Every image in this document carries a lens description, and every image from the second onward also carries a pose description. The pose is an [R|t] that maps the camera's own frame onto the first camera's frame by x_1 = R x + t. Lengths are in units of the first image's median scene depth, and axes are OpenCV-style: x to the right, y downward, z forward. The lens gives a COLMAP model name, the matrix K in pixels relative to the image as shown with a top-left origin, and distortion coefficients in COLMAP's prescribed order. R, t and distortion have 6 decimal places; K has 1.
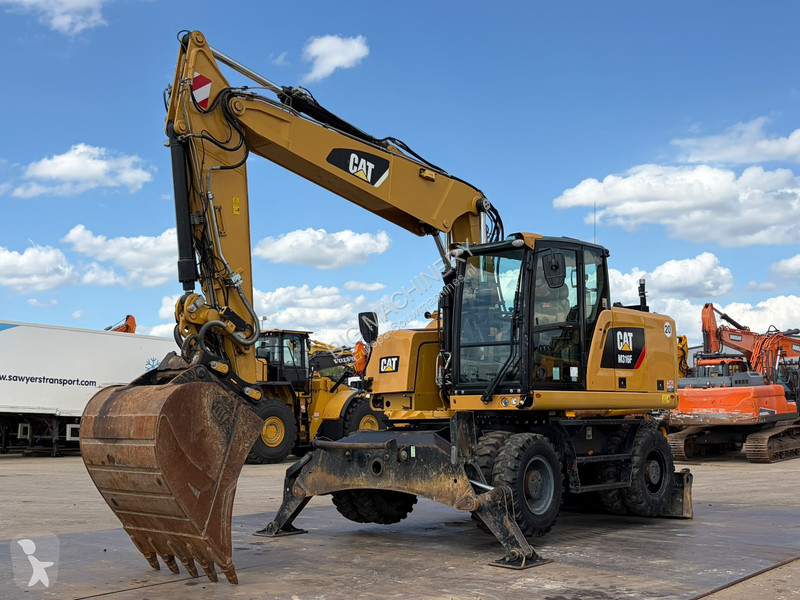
lens RADIAL K [[971.3, 0, 428.6], [0, 971.3, 317.8], [0, 0, 1]] dist [0.206617, 0.018939]
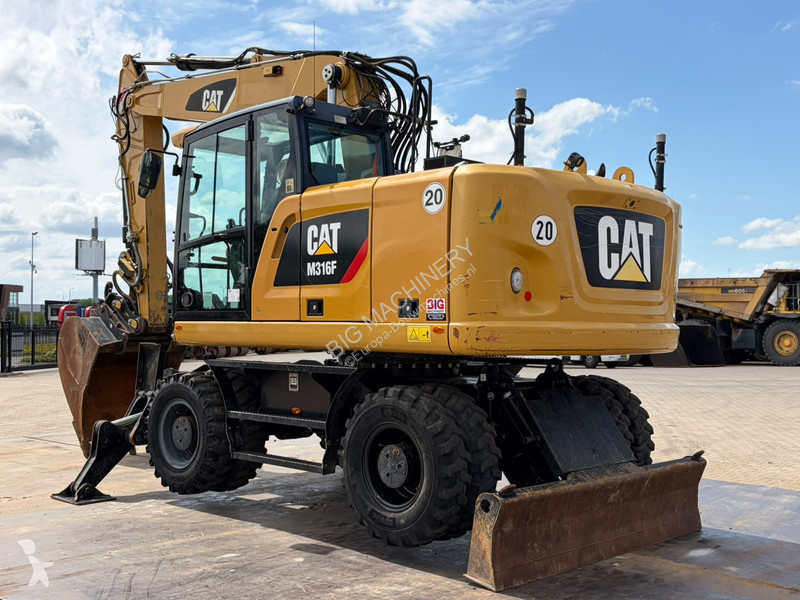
lens RADIAL K [[999.5, 0, 400.0], [0, 999.5, 300.0], [0, 0, 1]] dist [0.282513, -1.072538]
pose [[-0.087499, -0.021847, -0.995925, 0.863708], [0.084723, 0.995974, -0.029292, 0.088733], [0.992555, -0.086941, -0.085296, 1.153164]]
